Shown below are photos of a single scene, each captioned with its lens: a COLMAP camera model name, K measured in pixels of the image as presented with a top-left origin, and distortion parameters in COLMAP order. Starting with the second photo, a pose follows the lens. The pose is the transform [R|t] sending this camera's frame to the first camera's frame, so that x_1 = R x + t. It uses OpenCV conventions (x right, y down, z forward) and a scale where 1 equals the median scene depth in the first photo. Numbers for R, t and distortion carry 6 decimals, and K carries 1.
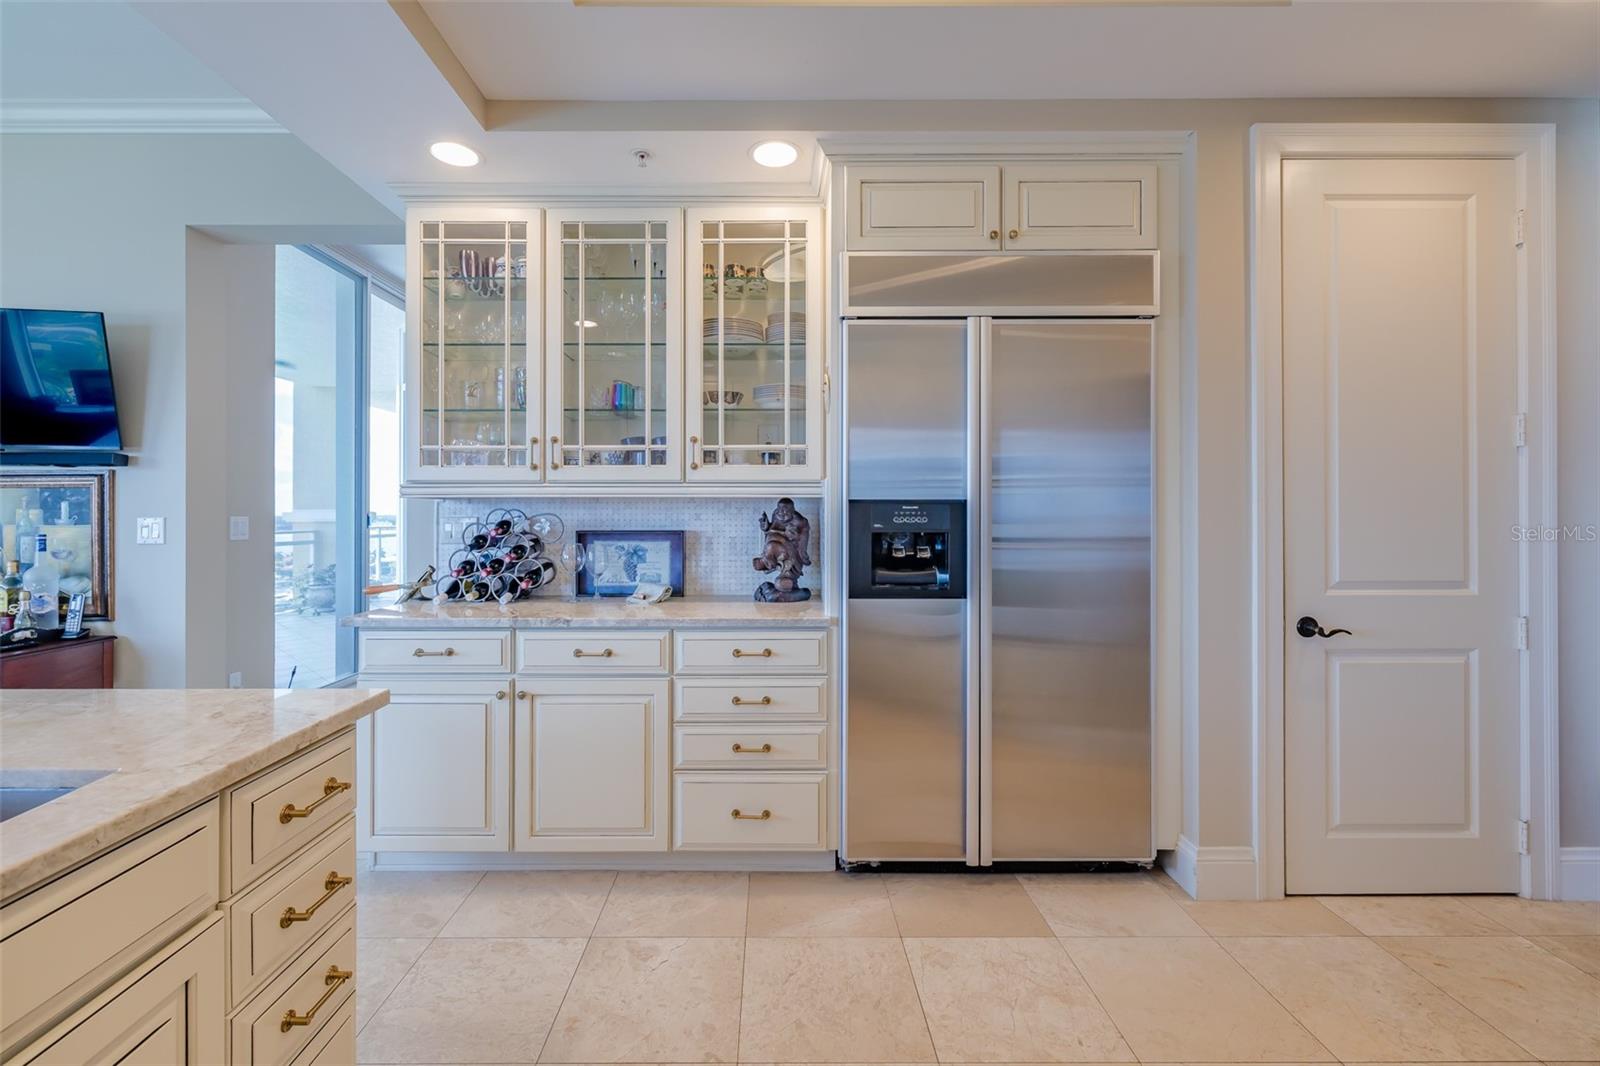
lens RADIAL K [[674.2, 0, 777.7], [0, 674.2, 507.7], [0, 0, 1]] dist [0.003347, 0.000555]
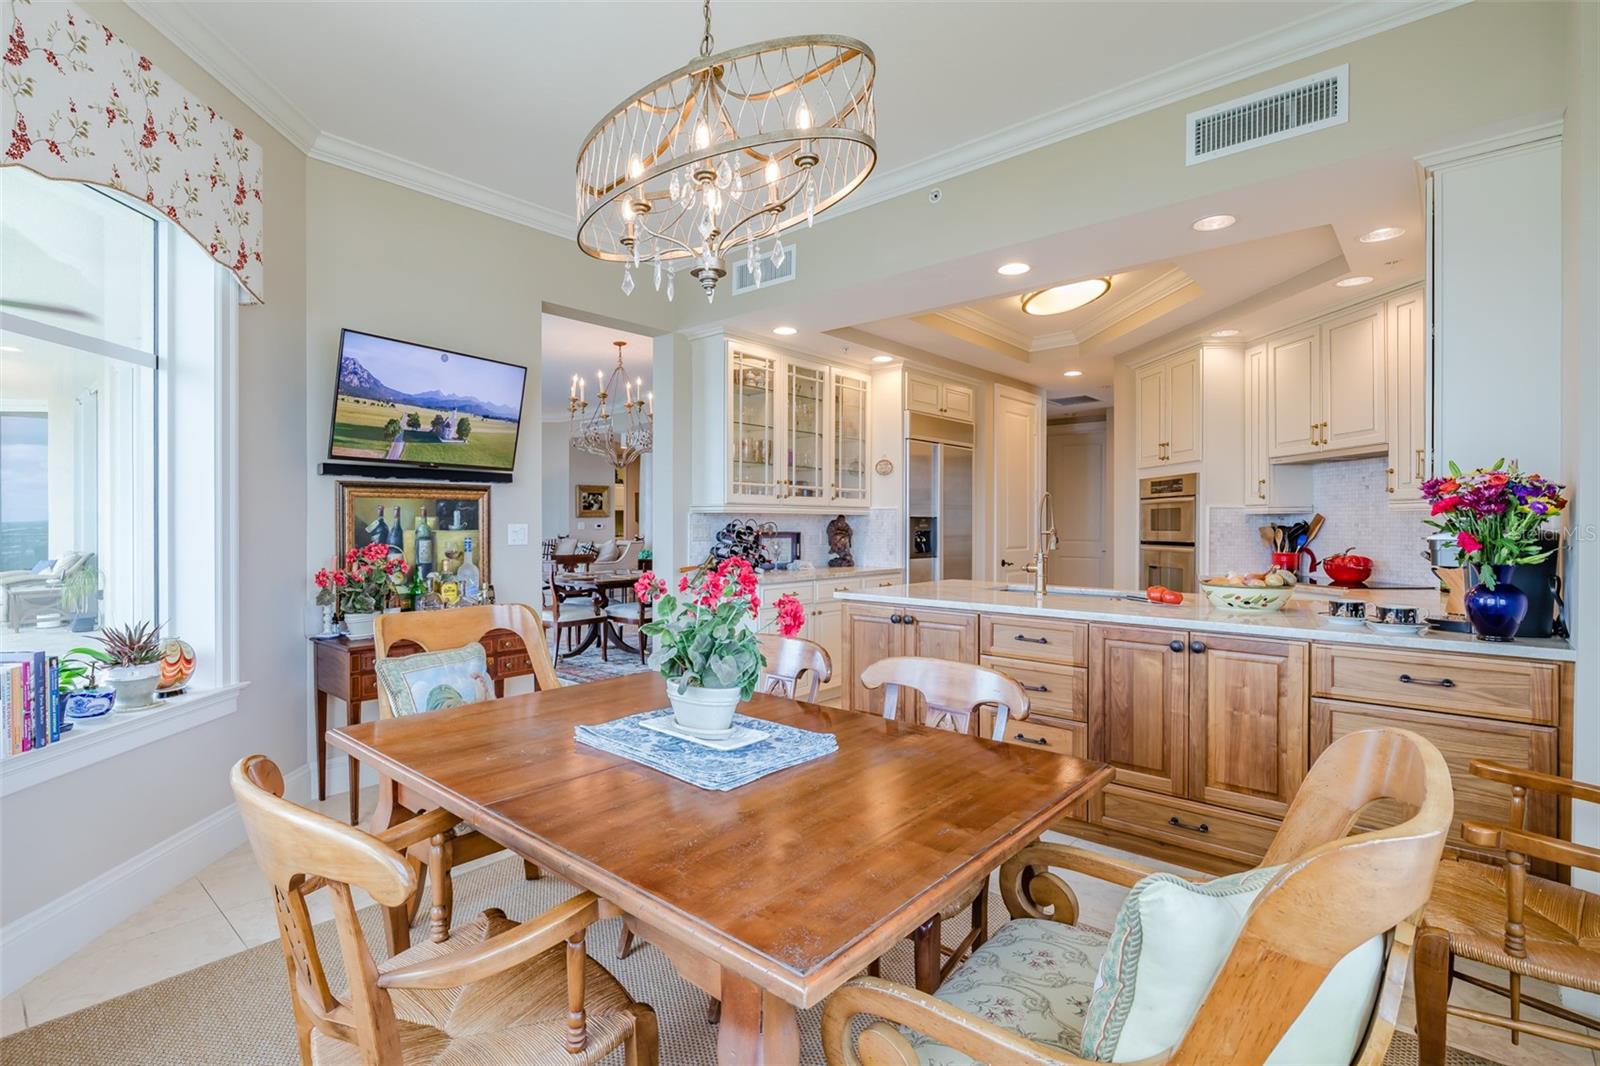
lens RADIAL K [[759.1, 0, 791.1], [0, 759.1, 525.5], [0, 0, 1]] dist [-0.001764, 0.000092]
pose [[0.662836, 0.000133, 0.748765, -1.850611], [-0.008598, 0.999935, 0.007435, 0.001917], [-0.748715, -0.011366, 0.662794, -0.377149]]
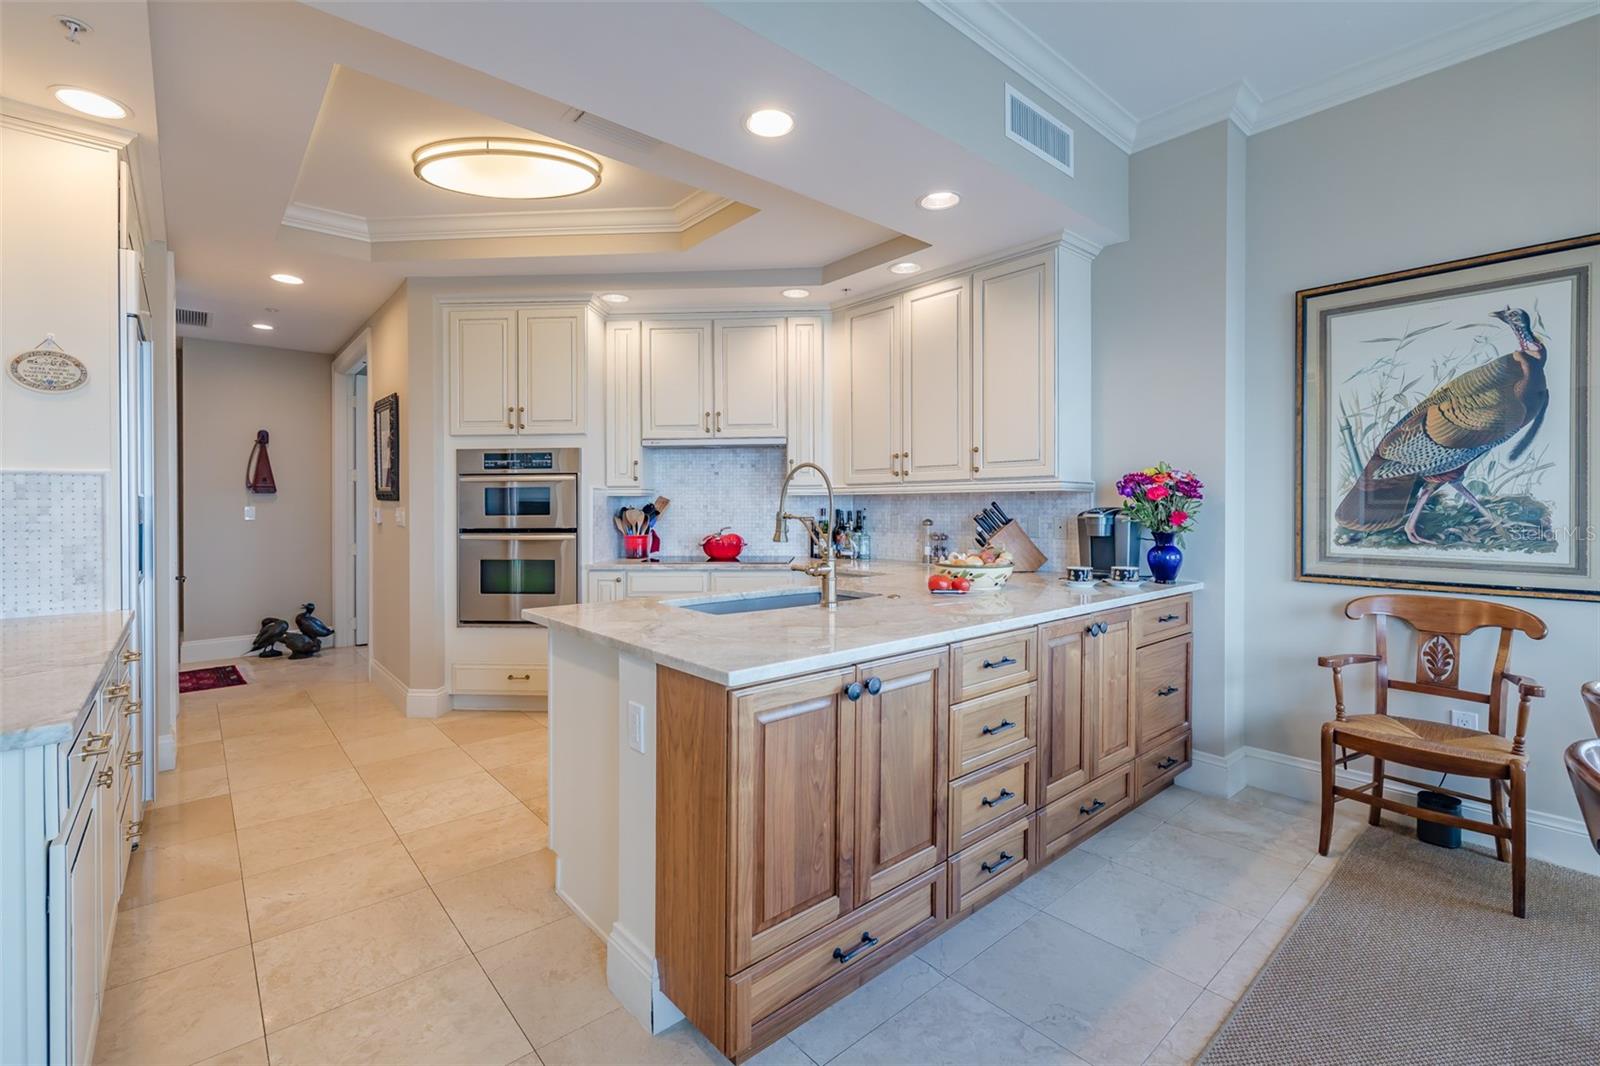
lens RADIAL K [[700.7, 0, 800.9], [0, 700.7, 508.2], [0, 0, 1]] dist [-0.000091, -0.000176]
pose [[-0.658255, -0.001933, 0.752793, -1.187884], [-0.003777, 0.999993, -0.000734, 0.006150], [-0.752786, -0.003326, -0.658257, 0.817831]]
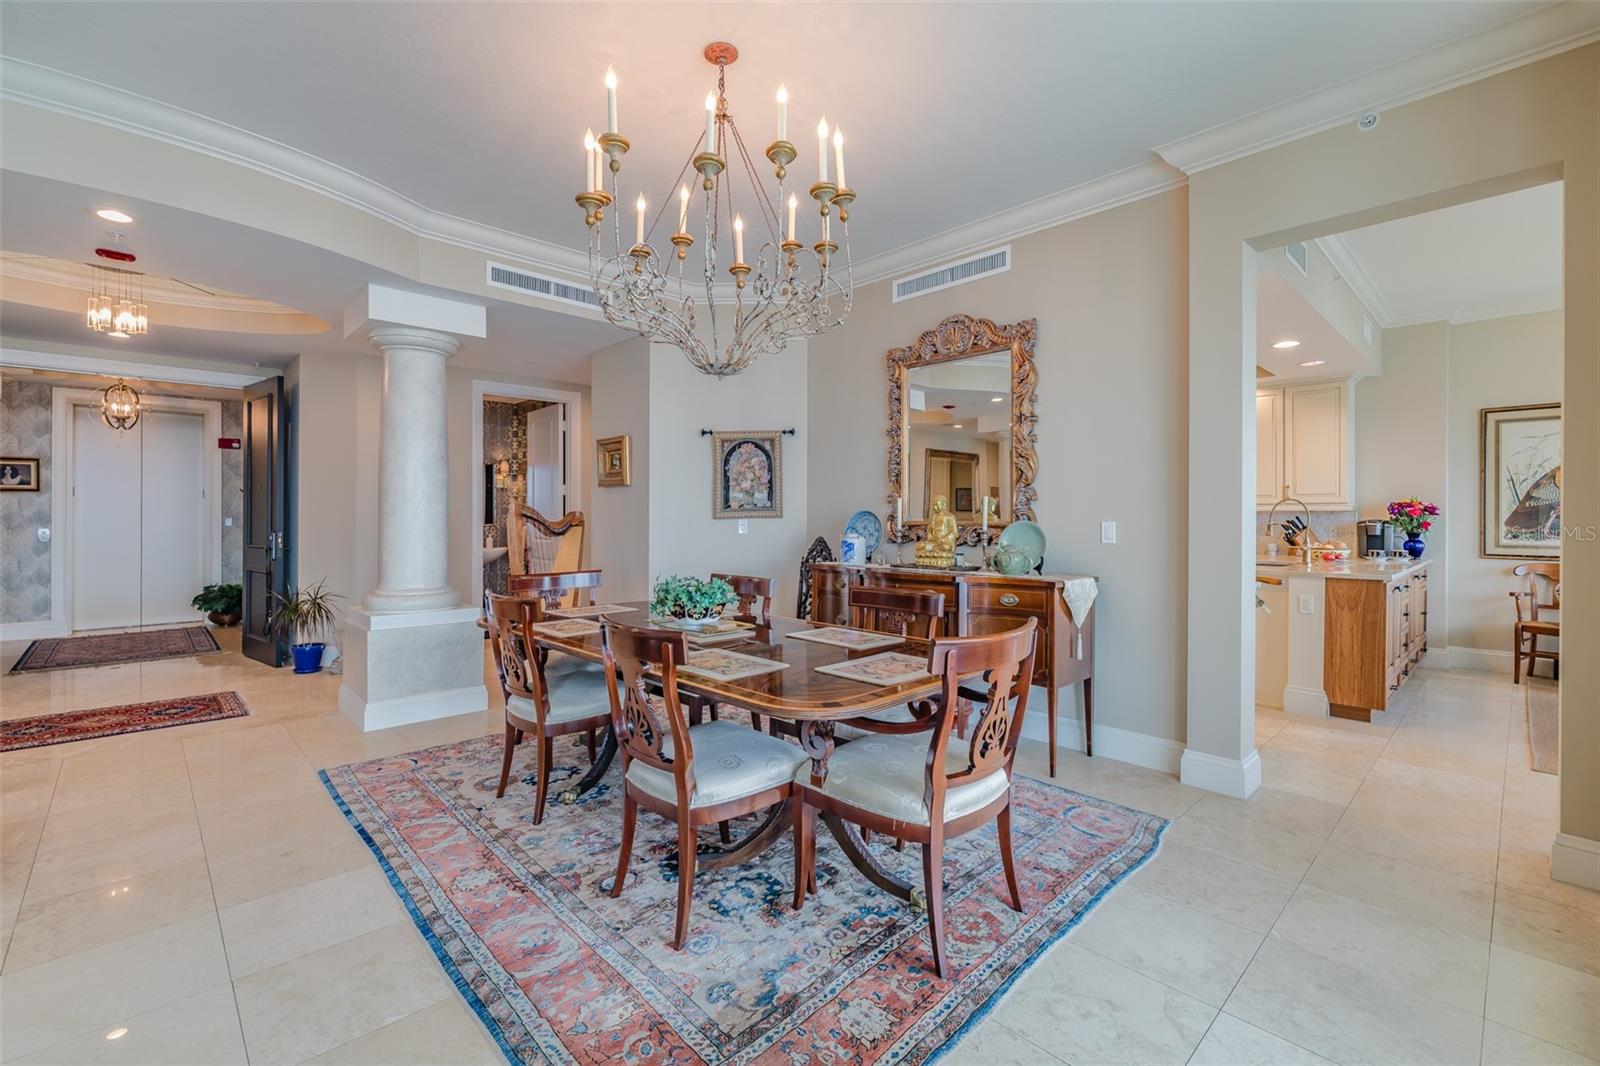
lens RADIAL K [[692.7, 0, 778.3], [0, 692.7, 516.6], [0, 0, 1]] dist [-0.003094, -0.000671]
pose [[-0.681497, 0.000679, 0.731821, -0.934032], [-0.006488, 0.999955, -0.006970, 0.020076], [-0.731792, -0.009498, -0.681462, 2.634940]]
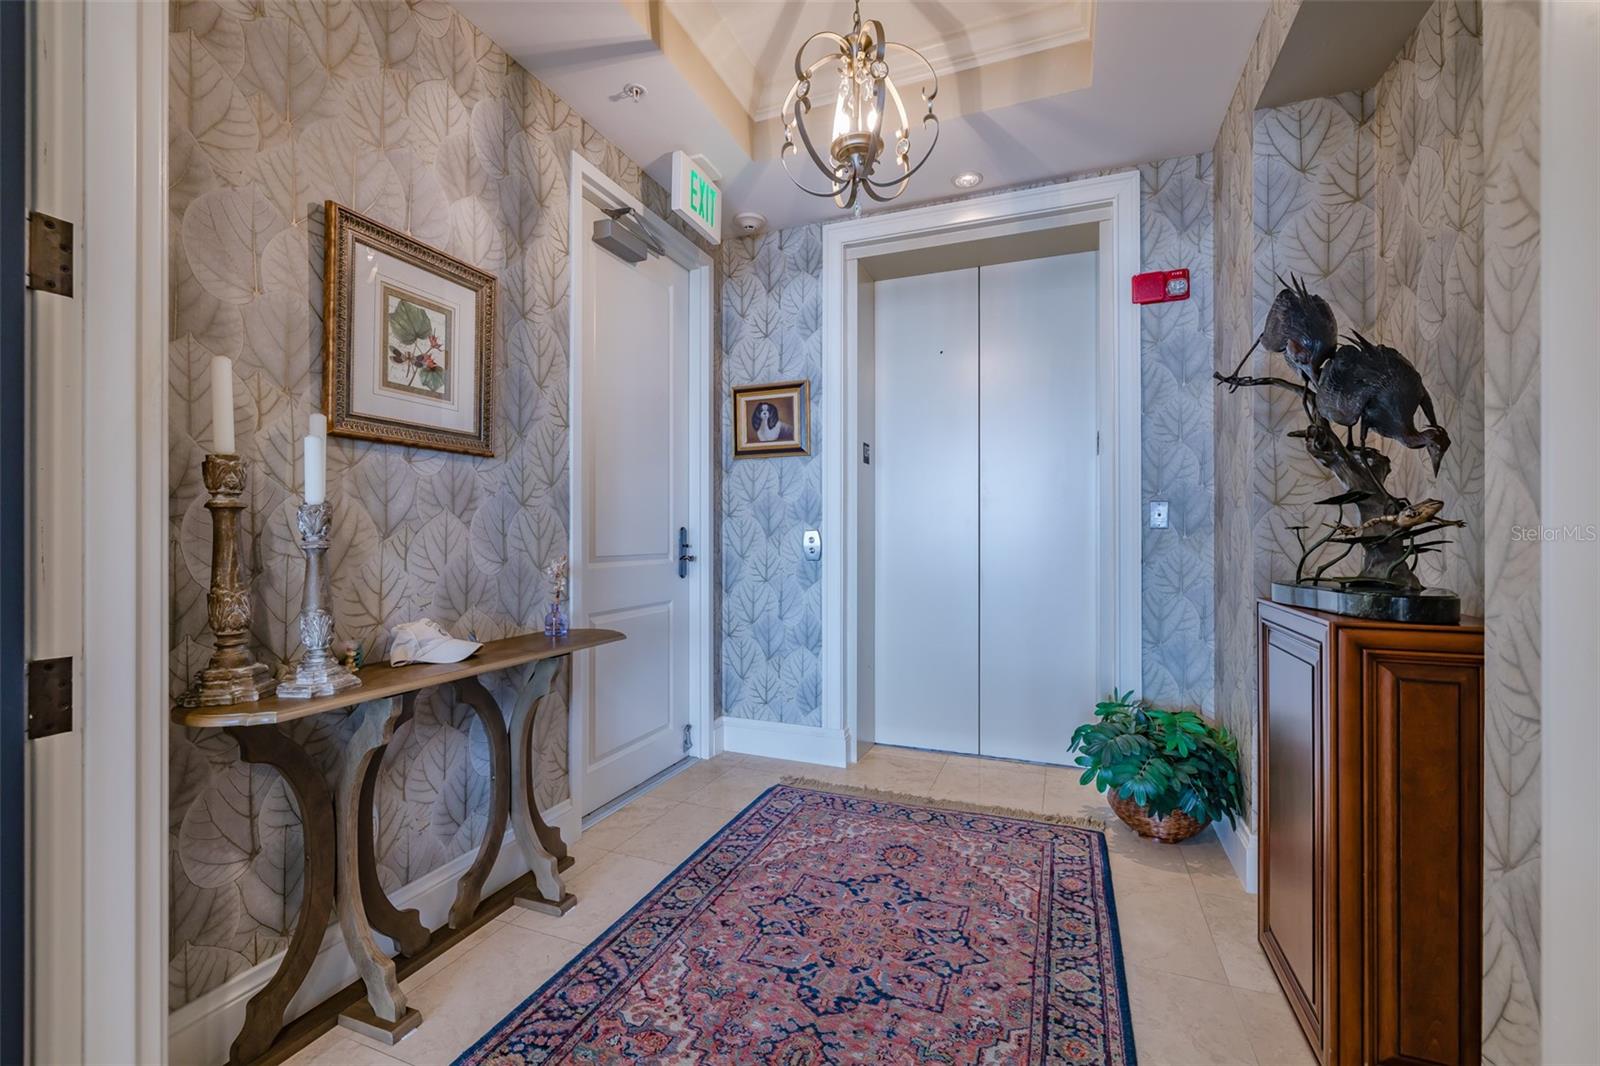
lens RADIAL K [[680.2, 0, 806.6], [0, 680.2, 531.3], [0, 0, 1]] dist [0.000035, -0.000033]
pose [[0.358529, 0.002377, 0.933516, 1.834391], [-0.006307, 0.999980, -0.000124, 0.068564], [-0.933497, -0.005844, 0.358537, 2.459065]]
